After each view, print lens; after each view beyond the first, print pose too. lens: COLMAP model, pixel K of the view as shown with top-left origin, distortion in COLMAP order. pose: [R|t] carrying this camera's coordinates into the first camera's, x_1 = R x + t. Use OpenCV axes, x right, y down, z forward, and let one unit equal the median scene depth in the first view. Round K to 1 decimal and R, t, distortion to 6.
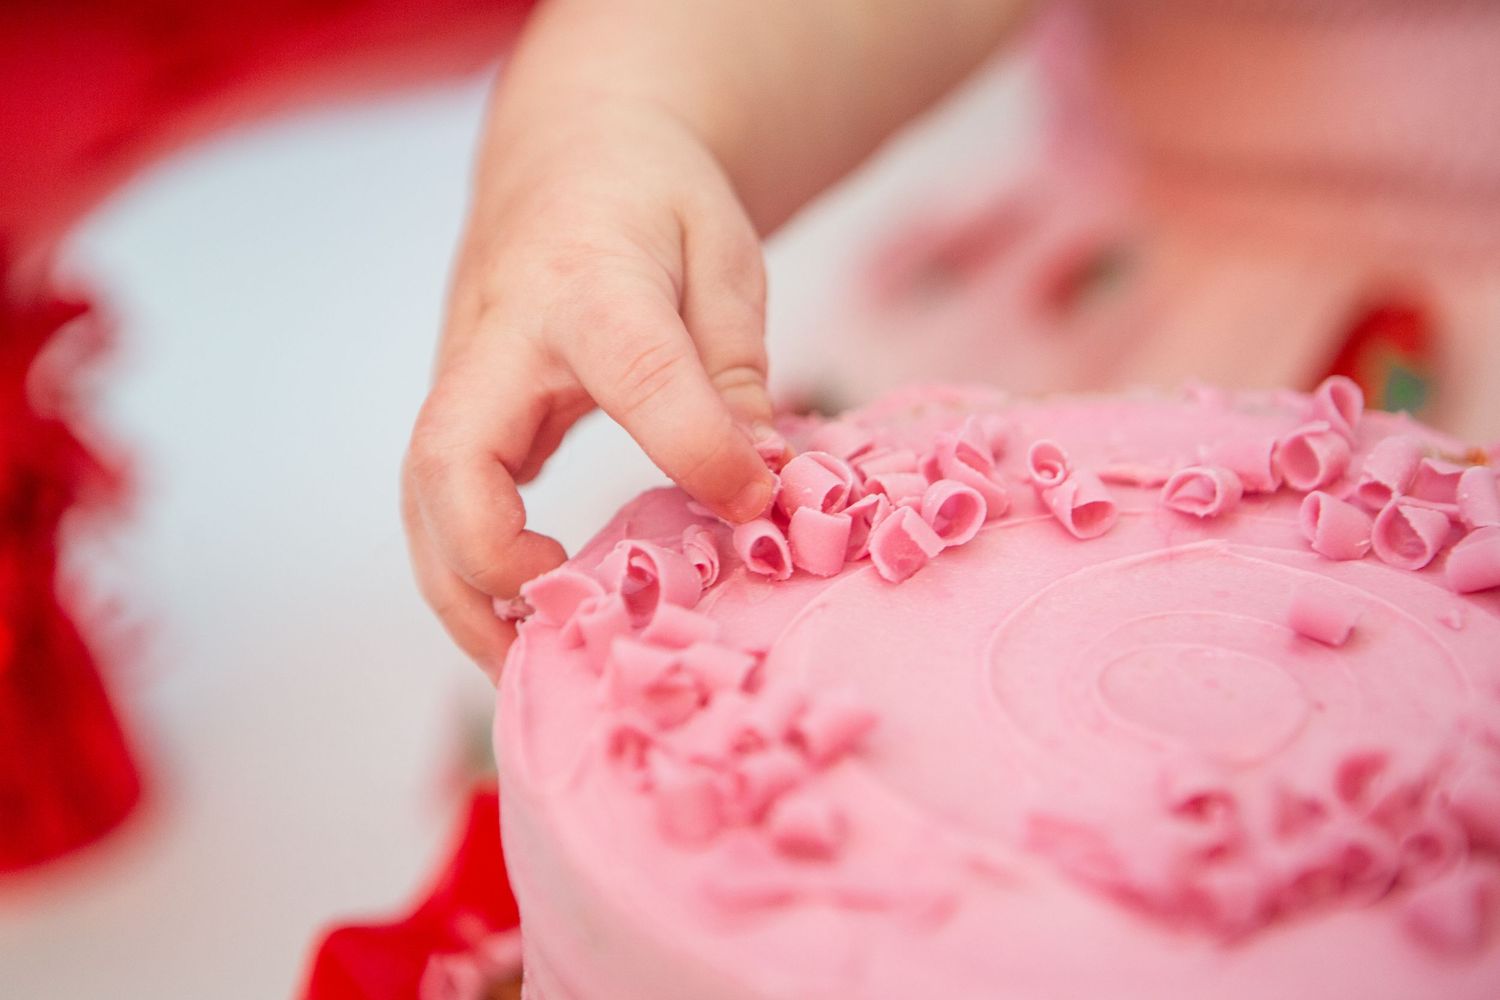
lens RADIAL K [[3043.2, 0, 750.0], [0, 3043.2, 500.0], [0, 0, 1]] dist [0.038750, 0.000000]
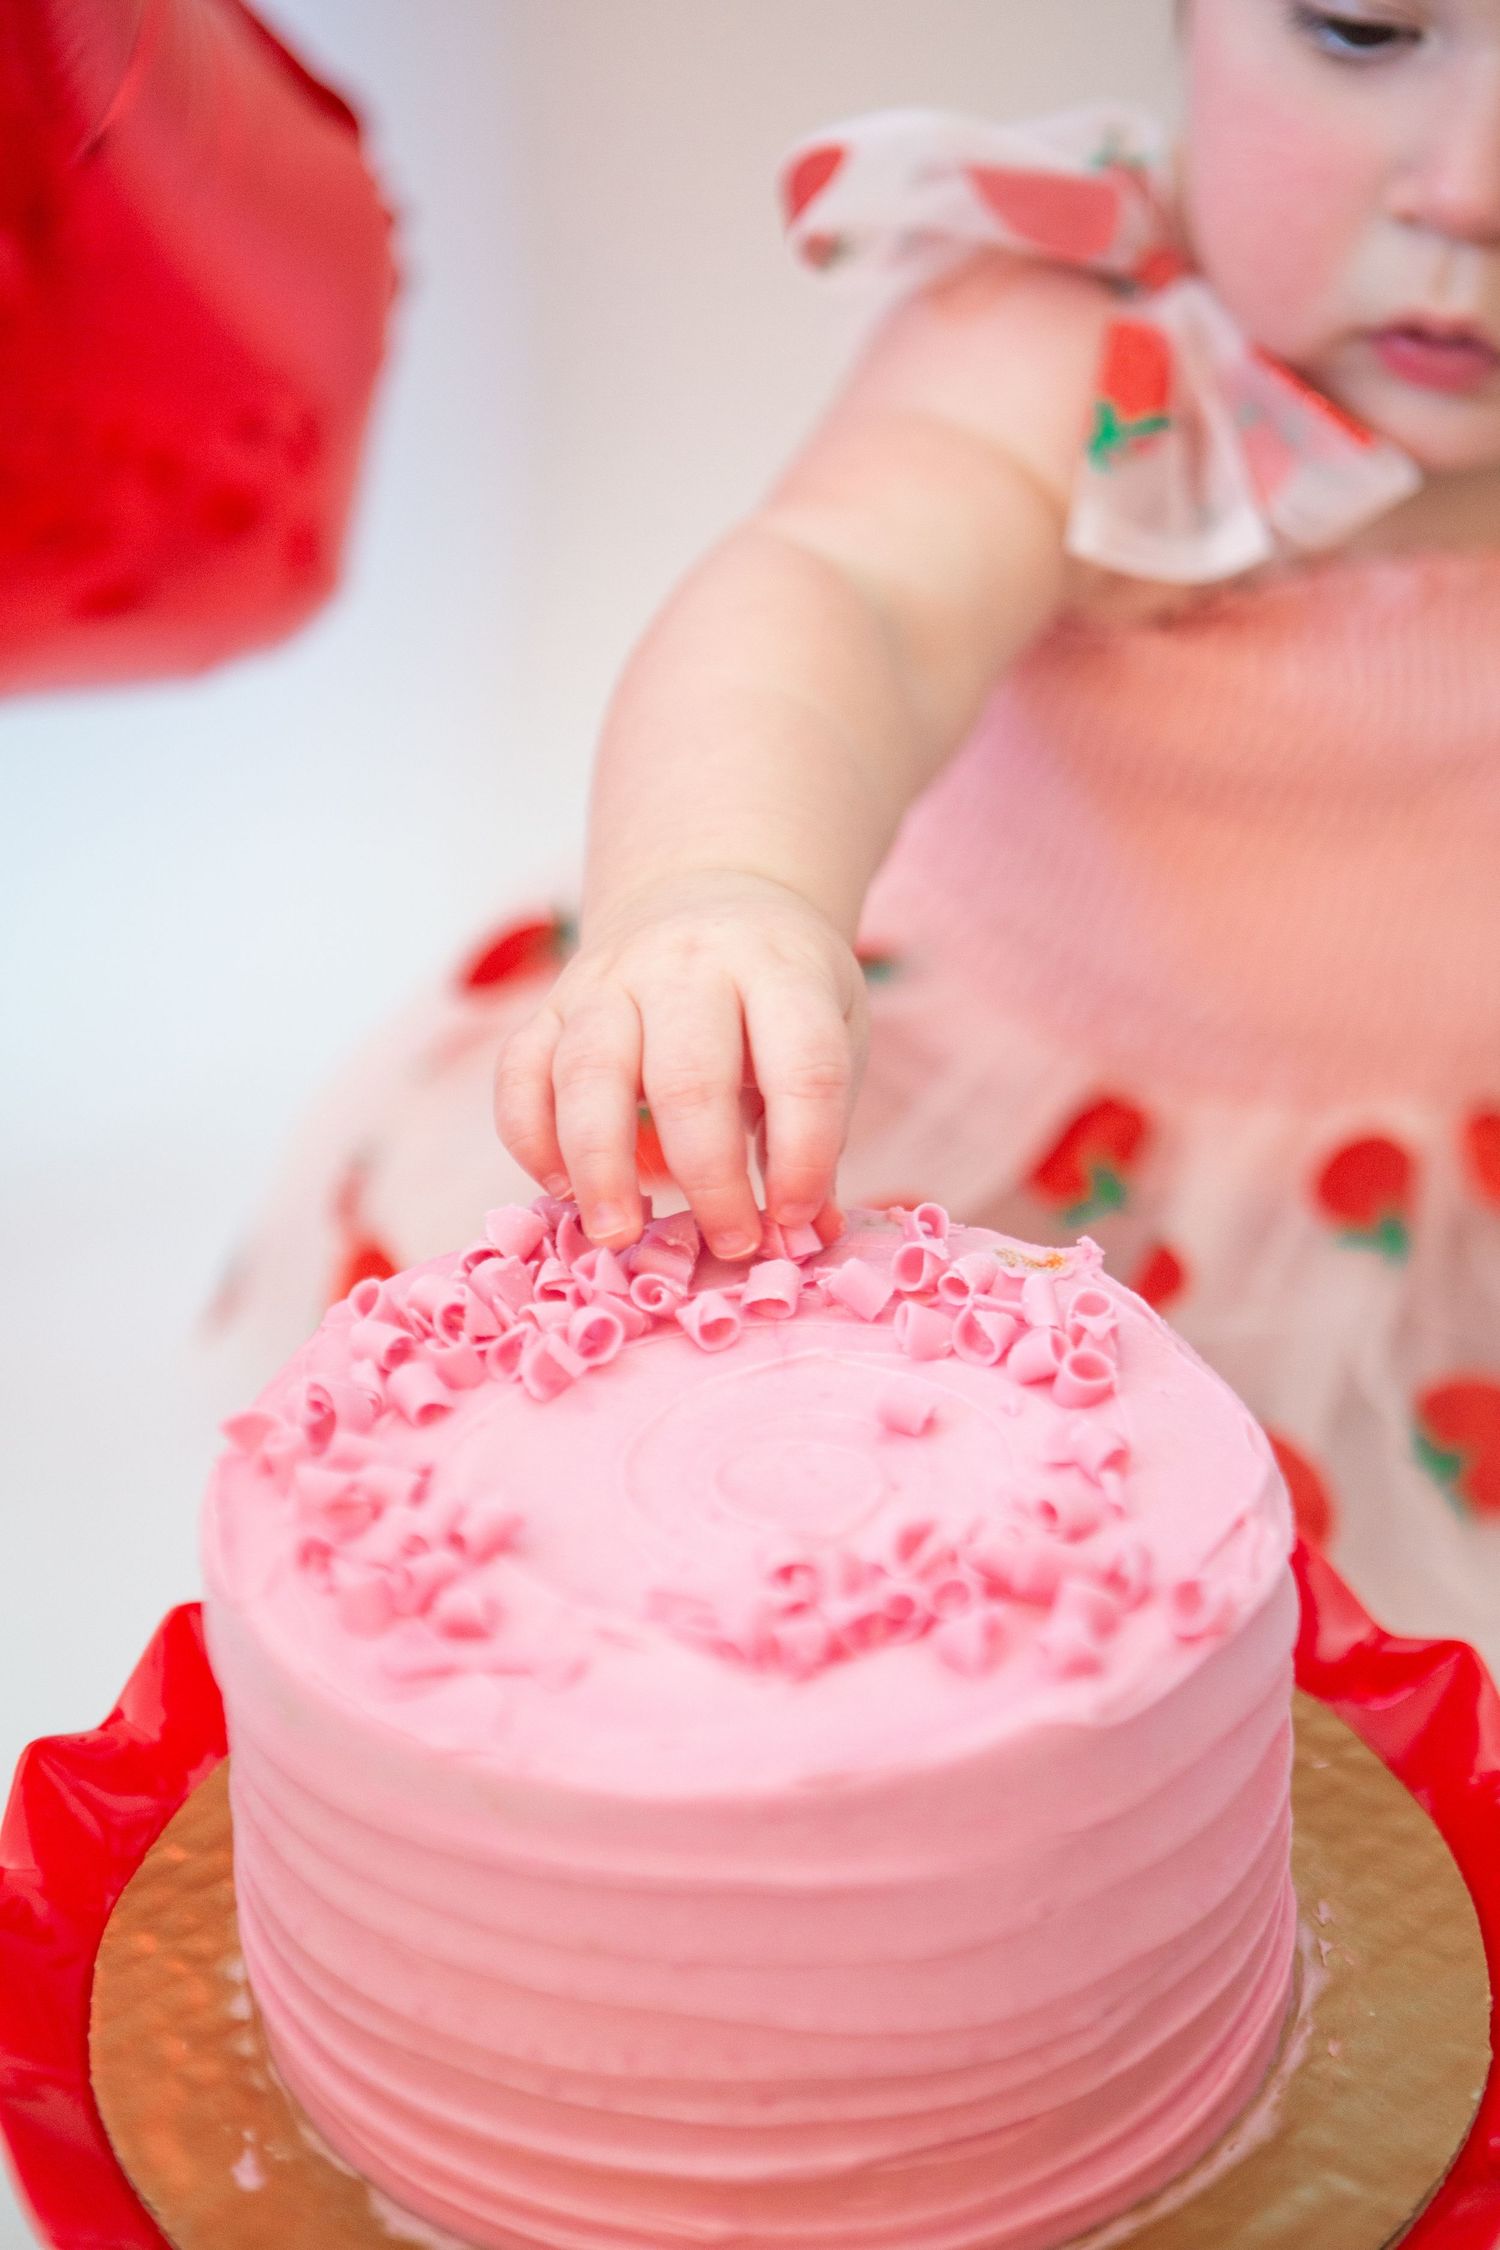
lens RADIAL K [[4564.7, 0, 749.9], [0, 4564.7, 1124.0], [0, 0, 1]] dist [0.038750, 0.000000]
pose [[0.997520, -0.053259, 0.046019, 0.054665], [0.054453, 0.998201, -0.025103, -0.030819], [-0.044599, 0.027547, 0.998625, -0.756662]]
